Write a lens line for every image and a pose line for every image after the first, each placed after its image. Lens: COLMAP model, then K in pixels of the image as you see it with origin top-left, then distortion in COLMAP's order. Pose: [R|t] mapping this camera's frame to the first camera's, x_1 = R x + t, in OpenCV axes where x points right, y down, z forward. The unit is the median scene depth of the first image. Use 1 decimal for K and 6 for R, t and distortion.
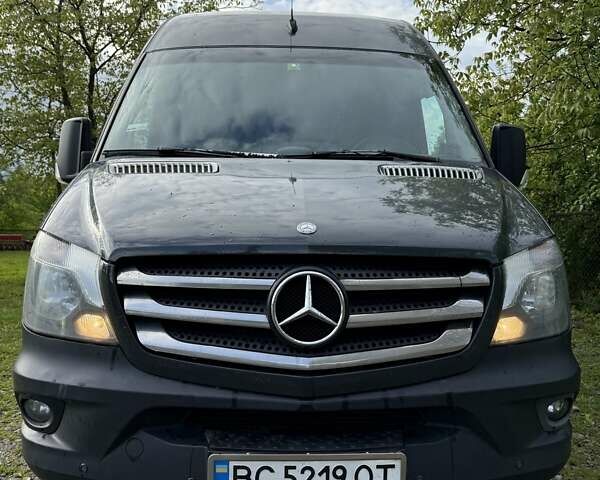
lens RADIAL K [[570.2, 0, 300.0], [0, 570.2, 240.0], [0, 0, 1]] dist [0.163367, -0.287271]
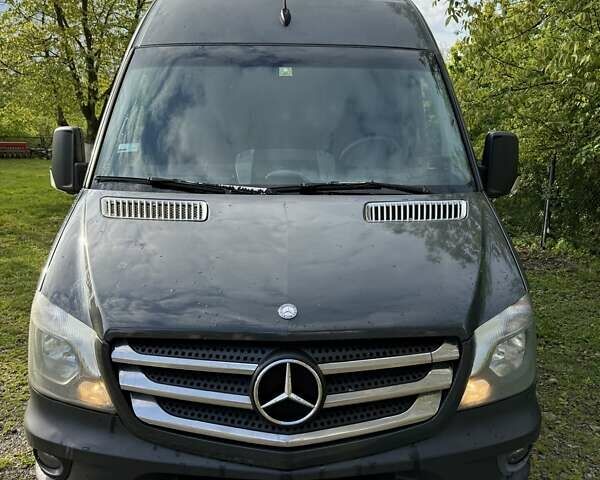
lens RADIAL K [[570.2, 0, 300.0], [0, 570.2, 240.0], [0, 0, 1]] dist [0.163367, -0.287271]
pose [[0.999904, 0.003677, -0.013340, 0.047743], [-0.001192, 0.983357, 0.181682, -0.342275], [0.013786, -0.181649, 0.983267, -0.018736]]
